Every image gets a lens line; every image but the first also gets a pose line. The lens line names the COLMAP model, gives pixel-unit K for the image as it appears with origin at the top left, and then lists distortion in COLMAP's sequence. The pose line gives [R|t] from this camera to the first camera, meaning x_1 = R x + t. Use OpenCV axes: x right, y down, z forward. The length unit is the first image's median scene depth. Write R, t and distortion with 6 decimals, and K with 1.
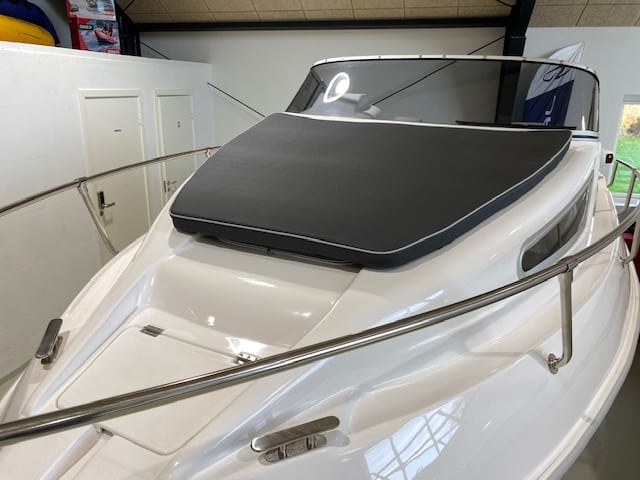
lens RADIAL K [[499.3, 0, 320.0], [0, 499.3, 240.0], [0, 0, 1]] dist [0.001163, -0.001094]
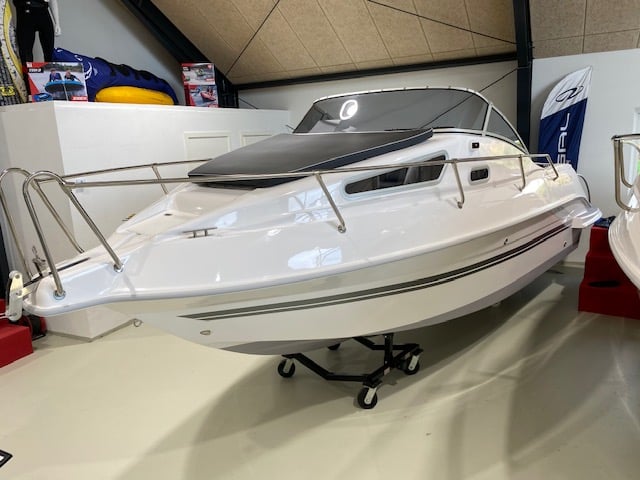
lens RADIAL K [[484.9, 0, 320.0], [0, 484.9, 240.0], [0, 0, 1]] dist [-0.002220, 0.001939]
pose [[0.972918, -0.015676, -0.230620, 0.179724], [-0.002082, 0.997063, -0.076558, 0.096555], [0.231142, 0.074965, 0.970028, -0.211385]]
